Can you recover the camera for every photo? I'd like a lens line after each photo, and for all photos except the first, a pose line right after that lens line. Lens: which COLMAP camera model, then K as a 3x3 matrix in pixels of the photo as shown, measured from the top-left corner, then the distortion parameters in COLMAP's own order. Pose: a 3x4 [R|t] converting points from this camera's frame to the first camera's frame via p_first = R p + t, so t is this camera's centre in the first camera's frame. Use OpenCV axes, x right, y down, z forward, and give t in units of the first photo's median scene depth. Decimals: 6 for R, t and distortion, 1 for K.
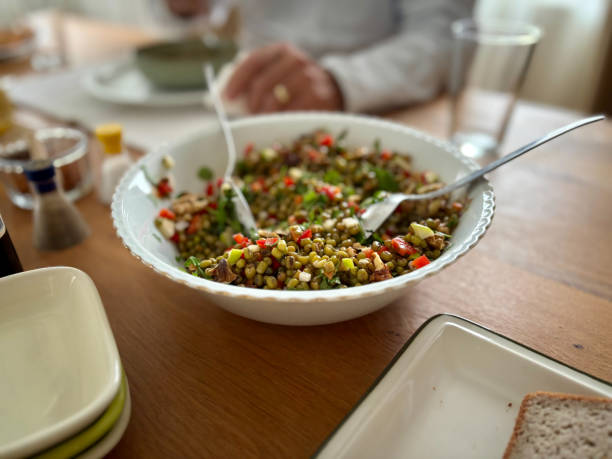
lens RADIAL K [[510.0, 0, 306.0], [0, 510.0, 229.5], [0, 0, 1]] dist [0.115315, 0.000210]
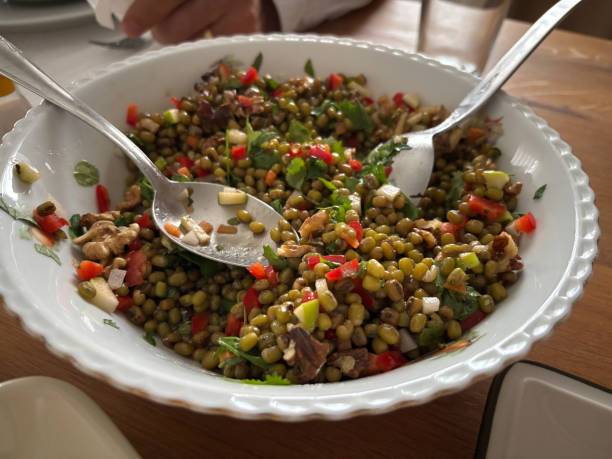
lens RADIAL K [[506.0, 0, 306.0], [0, 506.0, 229.5], [0, 0, 1]] dist [0.002444, 0.001663]
pose [[0.844367, -0.319128, 0.430350, -0.297856], [0.240820, 0.943596, 0.227228, -0.139110], [-0.478592, -0.088227, 0.873594, 0.432467]]
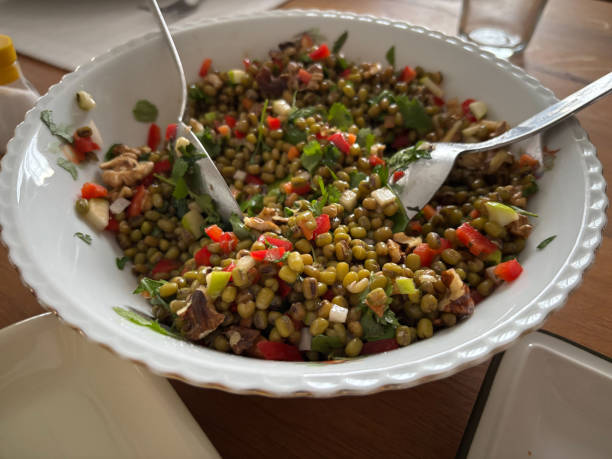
lens RADIAL K [[506.0, 0, 306.0], [0, 506.0, 229.5], [0, 0, 1]] dist [0.002444, 0.001663]
pose [[0.992050, -0.066449, 0.106868, -0.079972], [0.040303, 0.972261, 0.230399, -0.119373], [-0.119213, -0.224261, 0.967210, 0.353533]]
